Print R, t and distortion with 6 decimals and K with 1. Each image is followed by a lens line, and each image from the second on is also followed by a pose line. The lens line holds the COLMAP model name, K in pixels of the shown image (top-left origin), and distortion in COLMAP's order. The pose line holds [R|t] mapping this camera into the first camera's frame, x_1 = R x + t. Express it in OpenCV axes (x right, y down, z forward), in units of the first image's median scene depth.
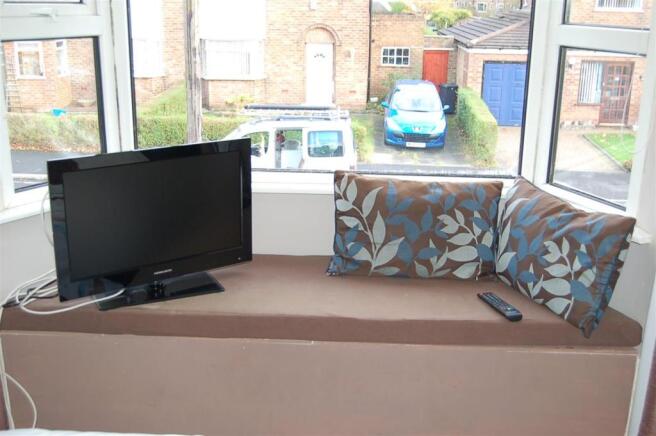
lens RADIAL K [[792.0, 0, 328.0], [0, 792.0, 218.0], [0, 0, 1]] dist [-0.020200, -0.028966]
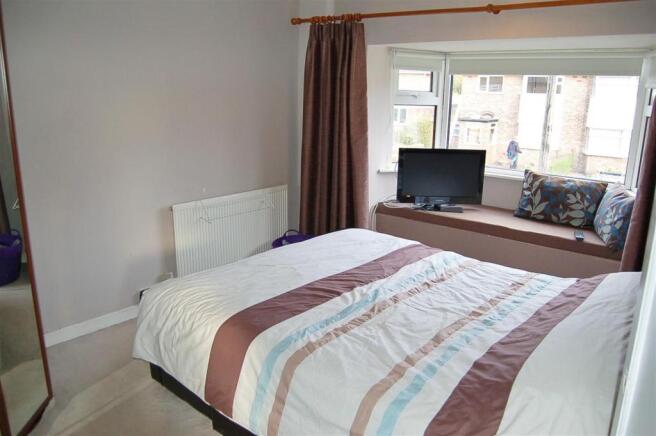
lens RADIAL K [[519.2, 0, 328.0], [0, 519.2, 218.0], [0, 0, 1]] dist [-0.013688, -0.007014]
pose [[0.794381, 0.156860, -0.586817, 0.448058], [-0.183666, 0.982888, 0.014103, 0.155665], [0.578987, 0.096575, 0.809597, -0.472007]]
